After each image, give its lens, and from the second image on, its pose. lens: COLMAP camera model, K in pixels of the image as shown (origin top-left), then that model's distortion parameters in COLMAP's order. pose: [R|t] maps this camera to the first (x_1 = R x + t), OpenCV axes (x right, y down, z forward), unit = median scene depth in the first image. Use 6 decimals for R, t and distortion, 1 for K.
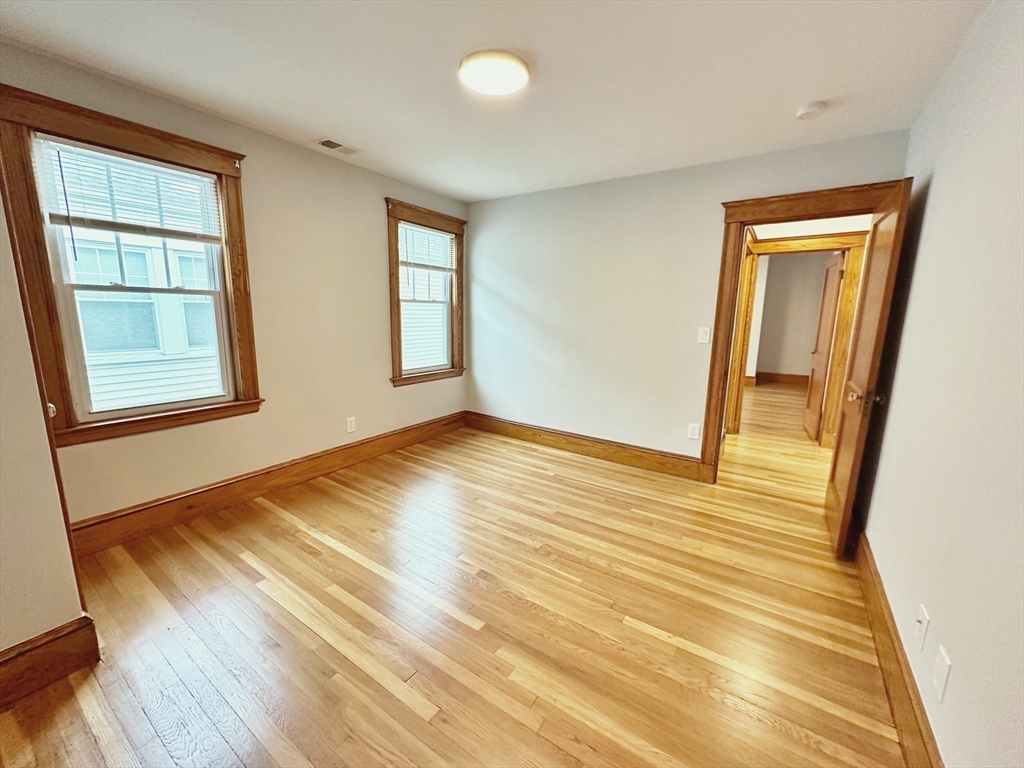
lens RADIAL K [[410.3, 0, 511.6], [0, 410.3, 381.8], [0, 0, 1]] dist [0.000216, -0.000516]
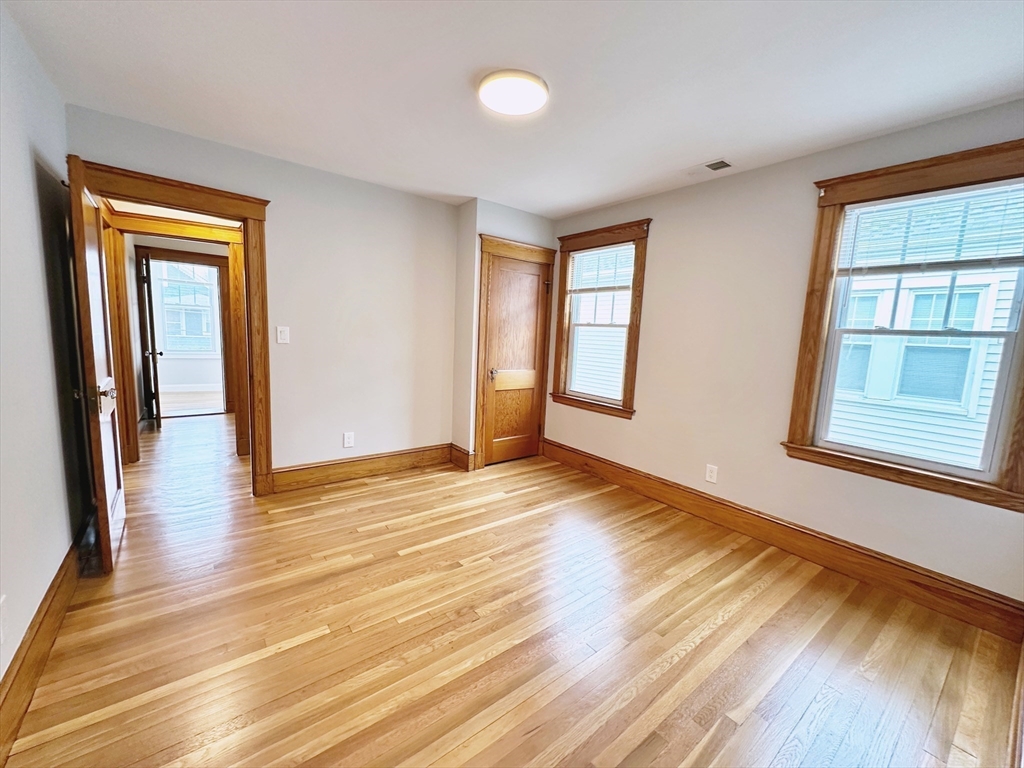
lens RADIAL K [[410.3, 0, 513.4], [0, 410.3, 381.7], [0, 0, 1]] dist [0.000216, -0.000516]
pose [[-0.309458, 0.084492, -0.947152, 0.627700], [-0.210587, 0.965224, 0.154908, -0.148848], [0.927302, 0.247395, -0.280904, 0.948162]]
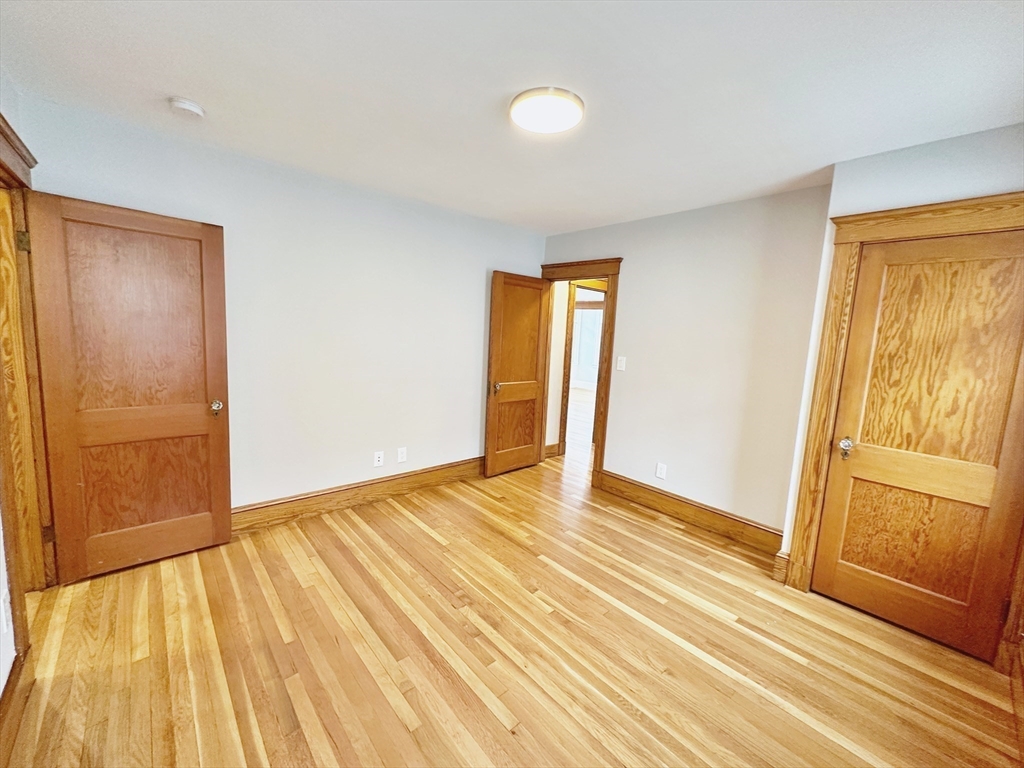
lens RADIAL K [[410.3, 0, 512.7], [0, 410.3, 383.4], [0, 0, 1]] dist [0.000216, -0.000516]
pose [[-0.967197, -0.096878, 0.234829, -0.161923], [-0.026175, 0.957509, 0.287212, -0.272307], [-0.252676, 0.271644, -0.928636, 1.349570]]
